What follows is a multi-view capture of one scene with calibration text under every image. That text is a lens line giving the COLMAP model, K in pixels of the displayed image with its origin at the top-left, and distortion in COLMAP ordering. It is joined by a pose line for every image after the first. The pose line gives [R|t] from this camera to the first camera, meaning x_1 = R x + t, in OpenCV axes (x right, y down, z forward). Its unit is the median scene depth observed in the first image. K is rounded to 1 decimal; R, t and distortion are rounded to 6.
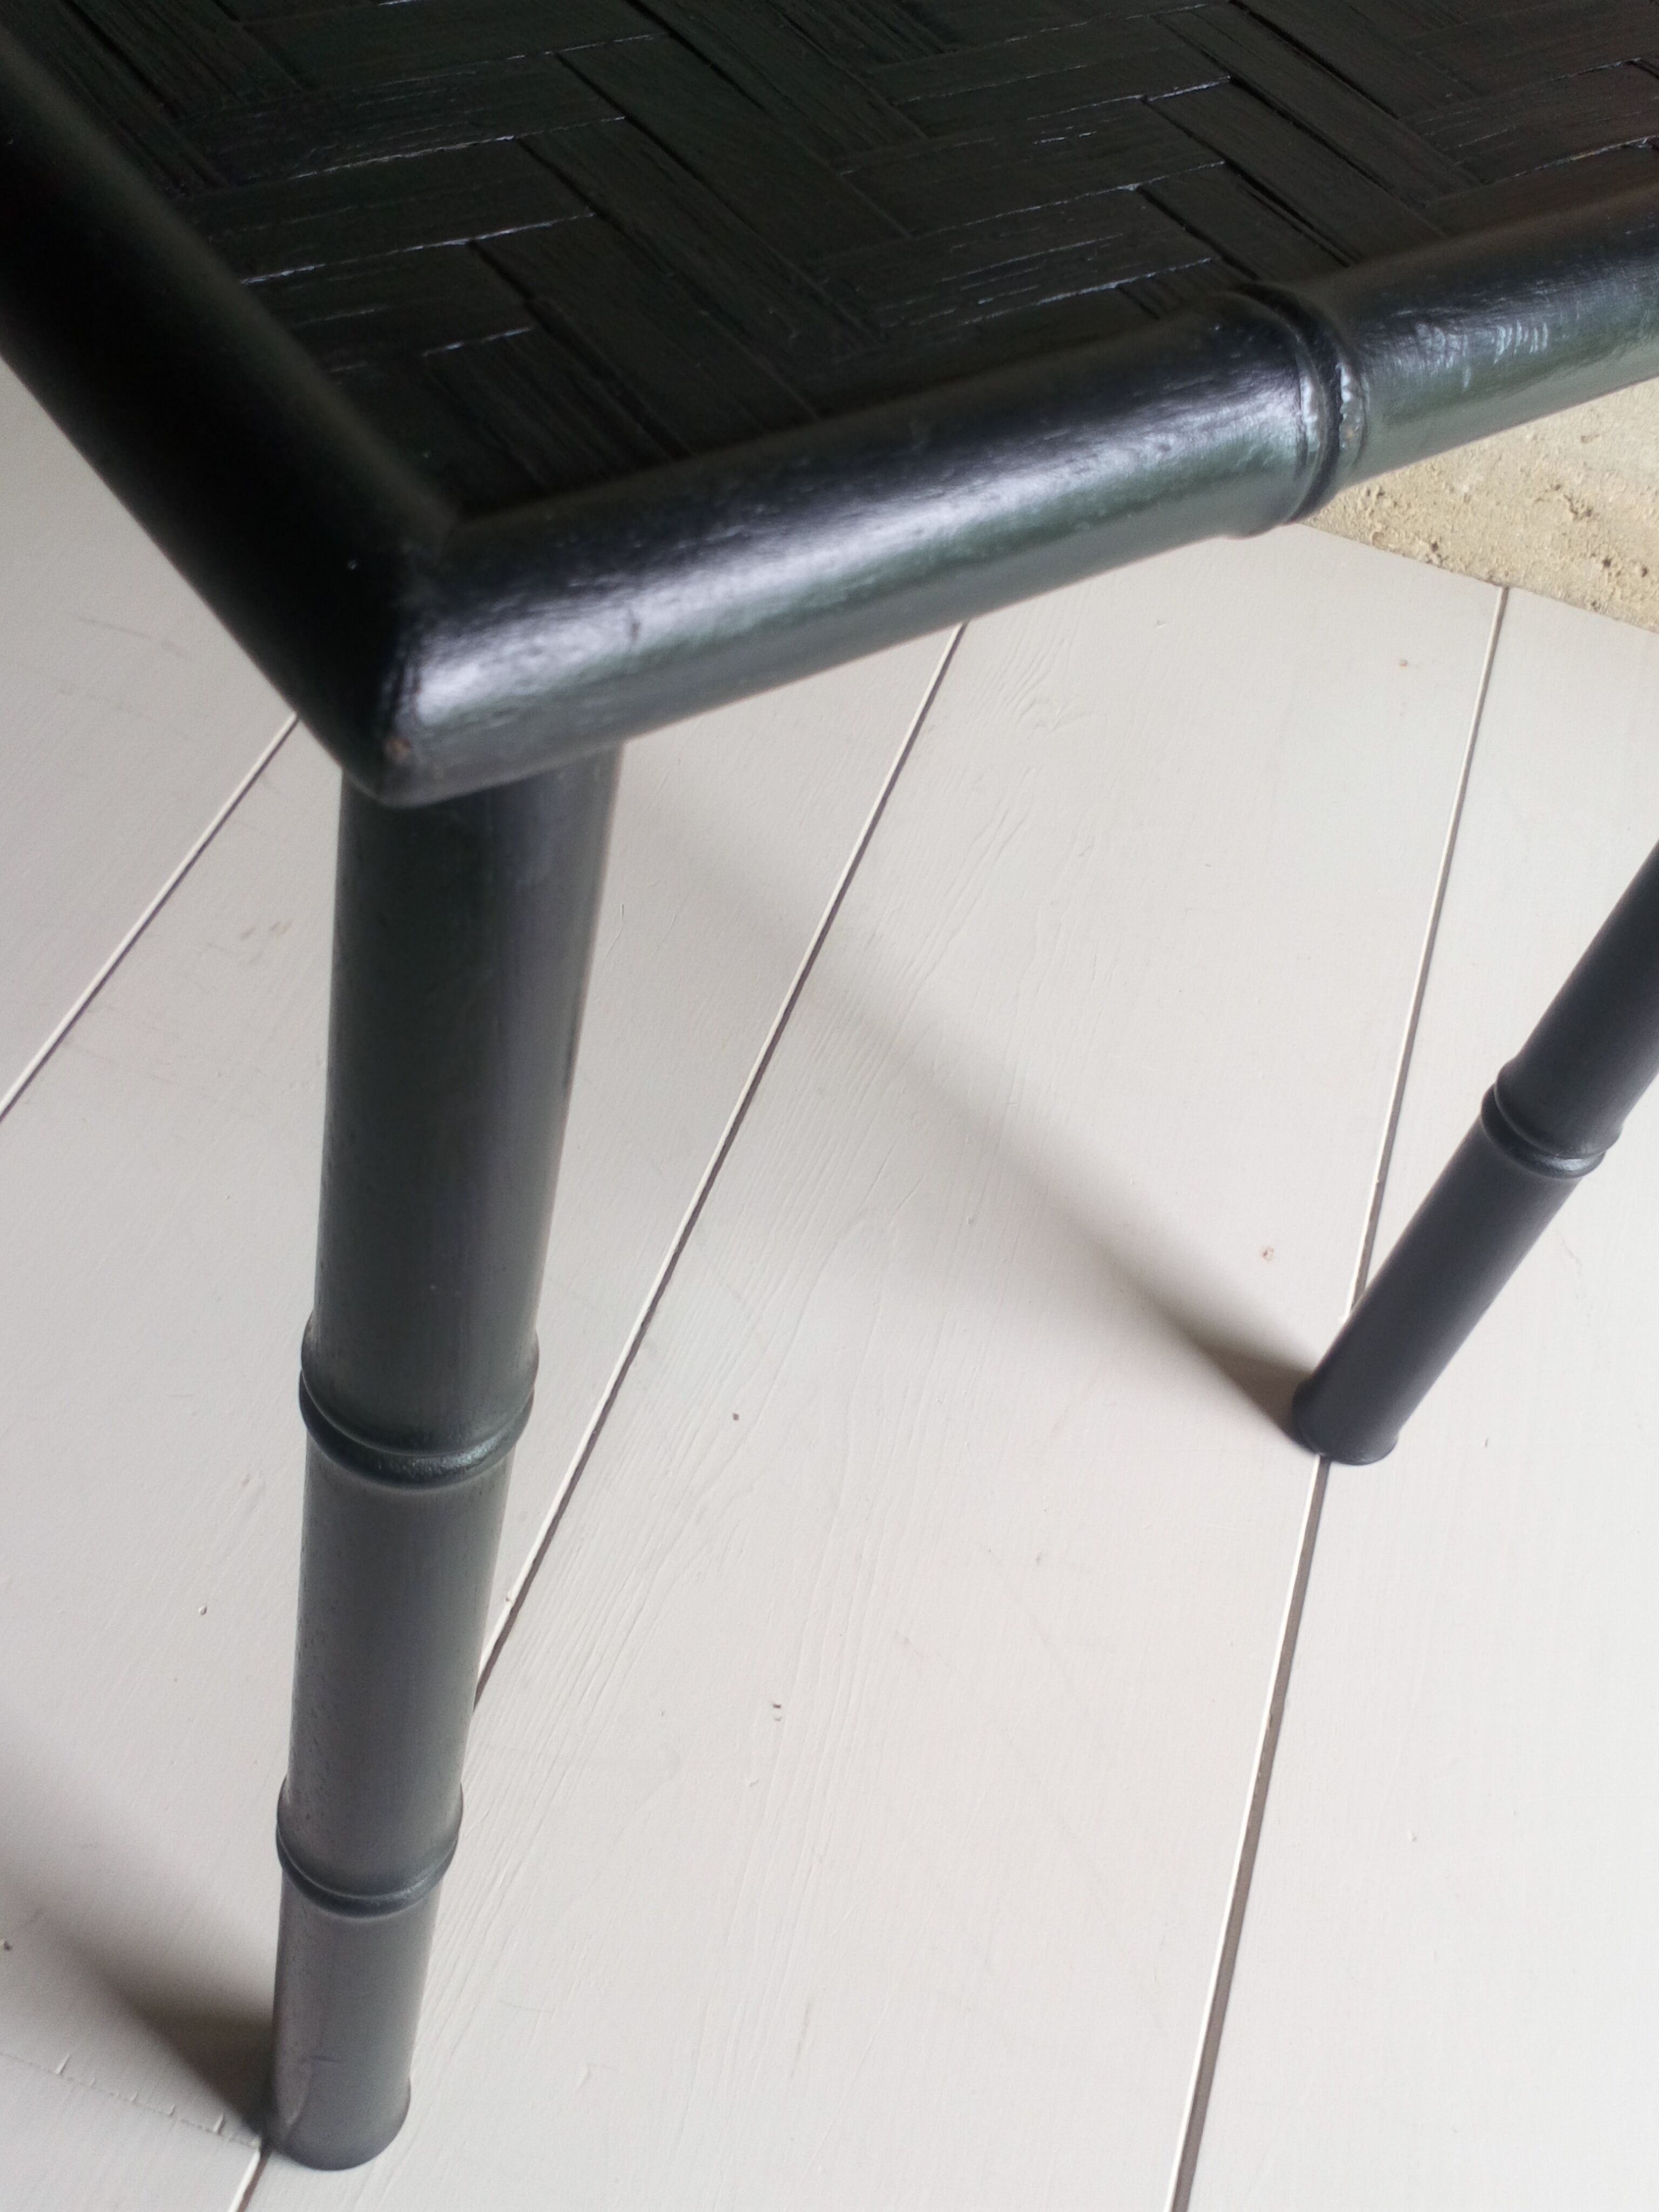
lens RADIAL K [[2471.0, 0, 829.5], [0, 2471.0, 1106.0], [0, 0, 1]] dist [0.167170, -0.361135]
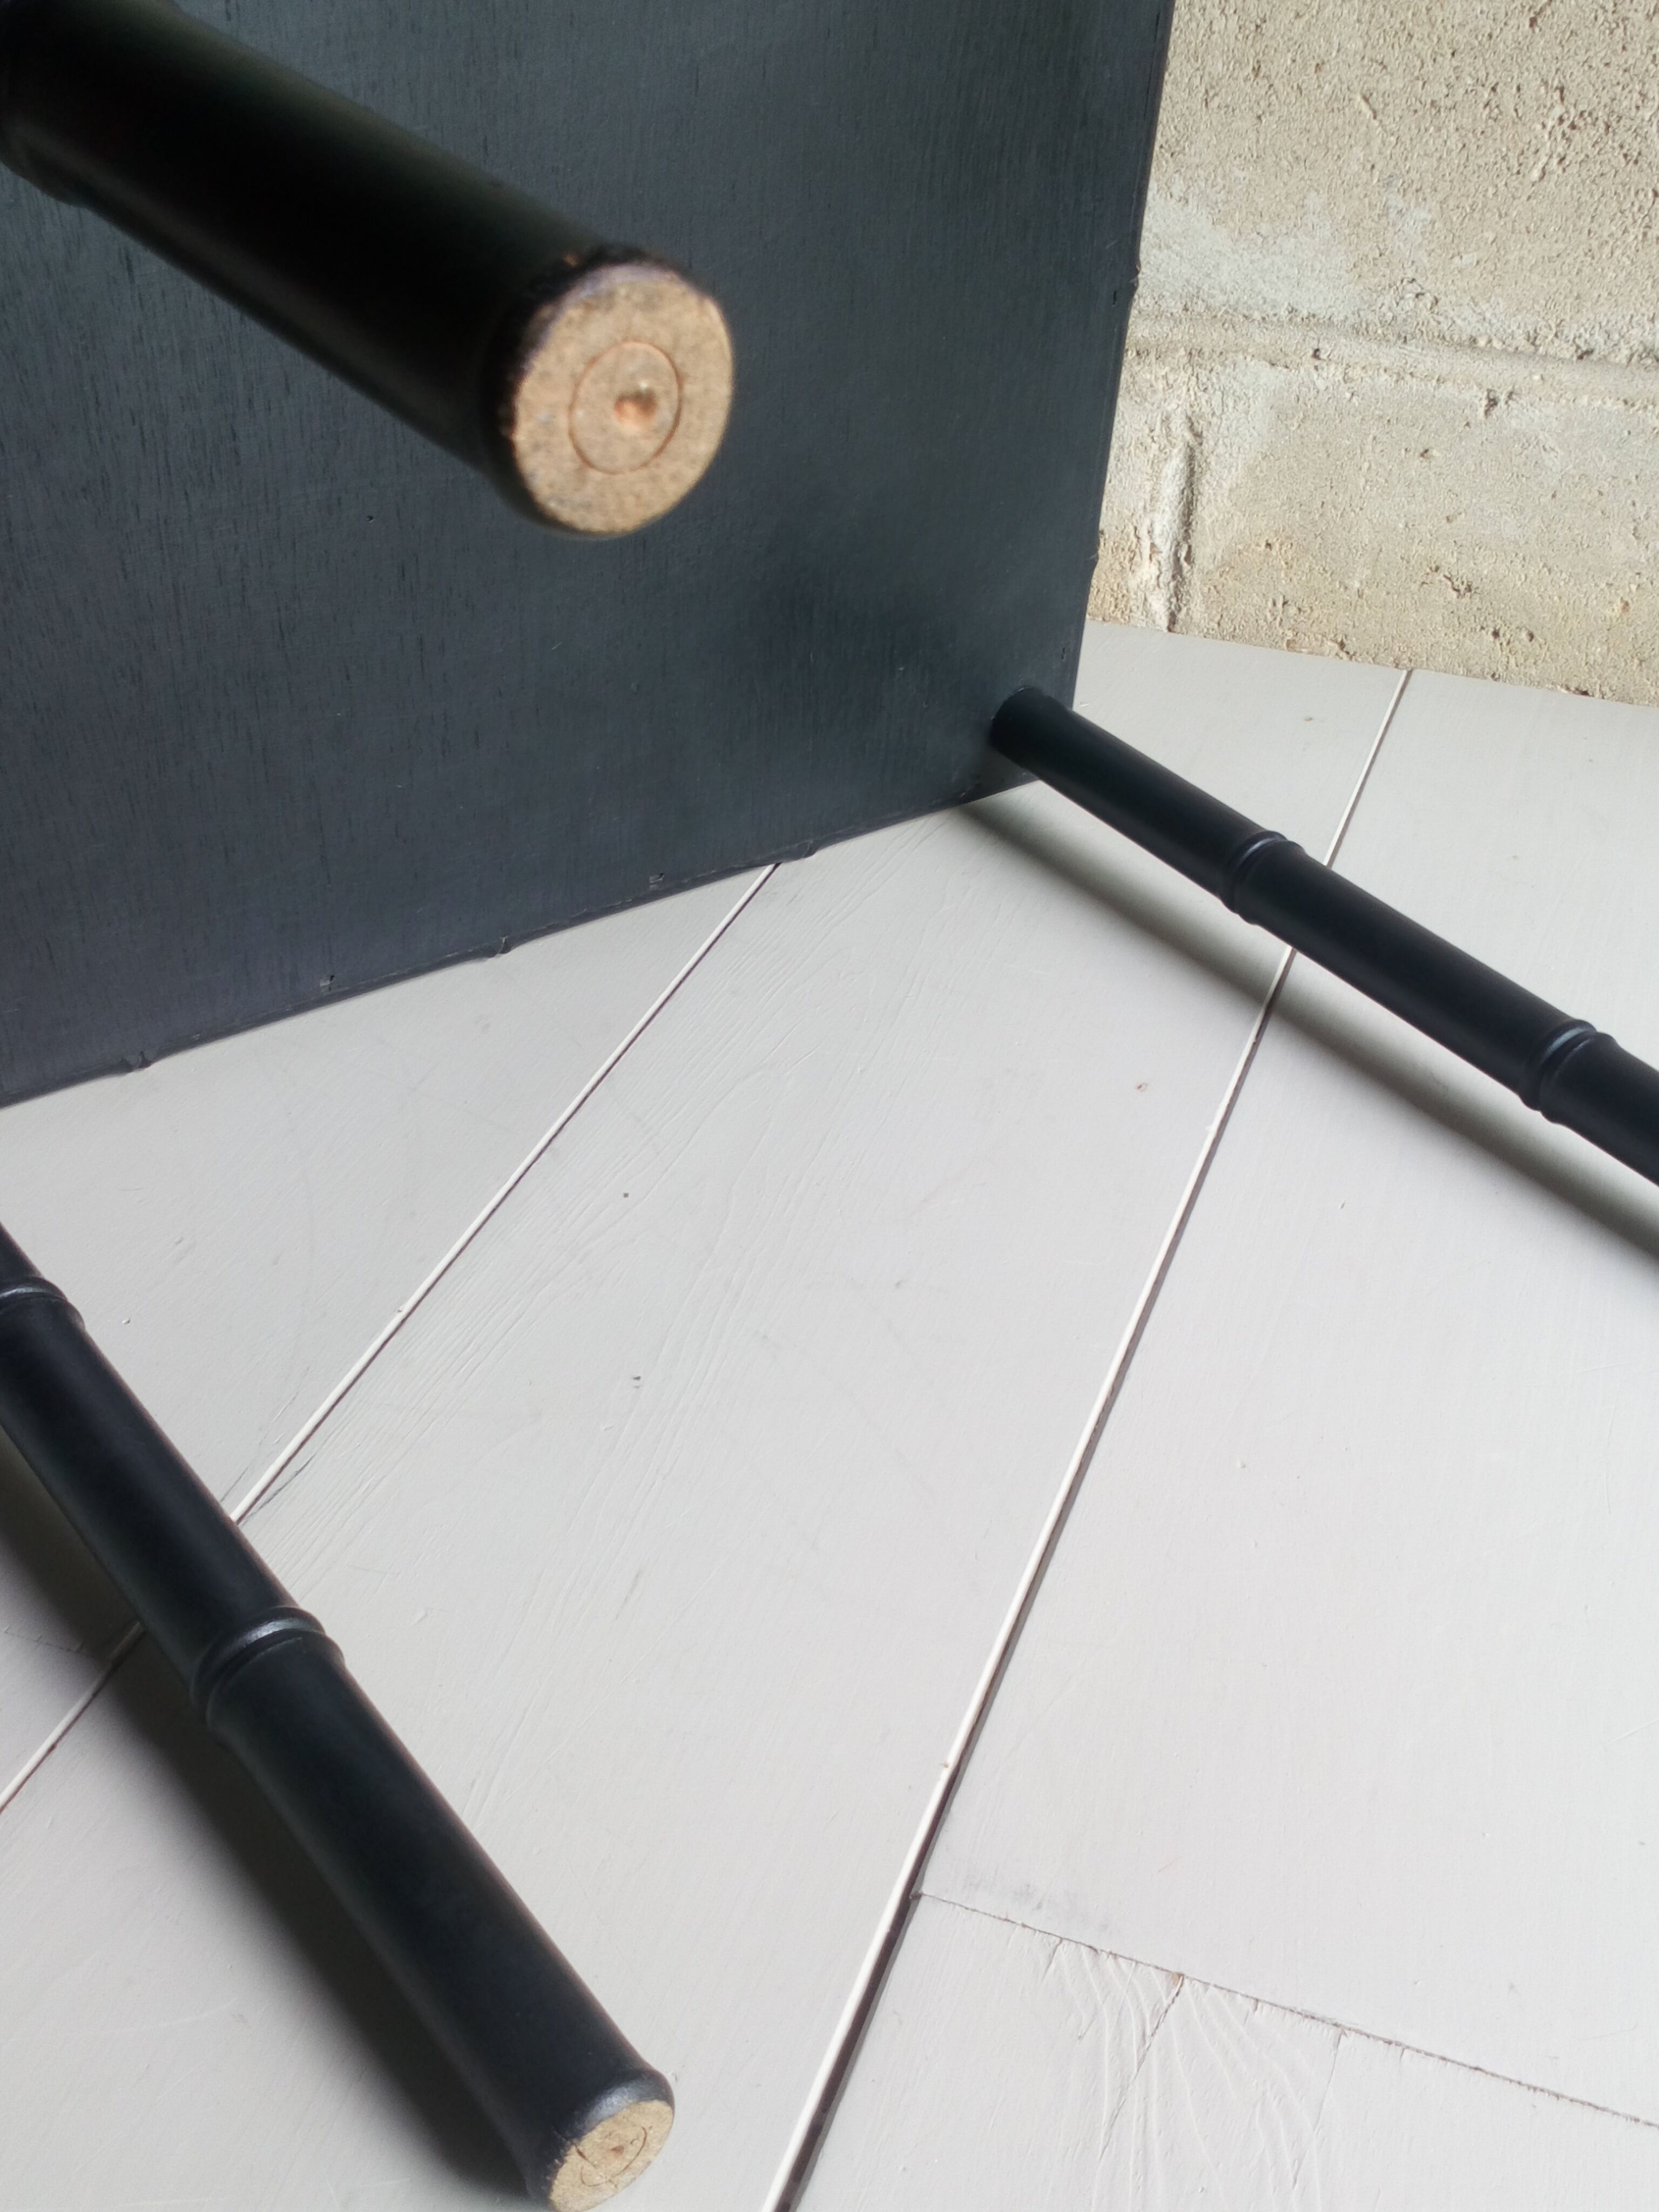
lens RADIAL K [[2471.0, 0, 829.5], [0, 2471.0, 1106.0], [0, 0, 1]] dist [0.167170, -0.361135]
pose [[0.990965, -0.083566, -0.104904, 0.117704], [0.052050, 0.960482, -0.273433, 0.270954], [0.123608, 0.265503, 0.956153, -0.035470]]
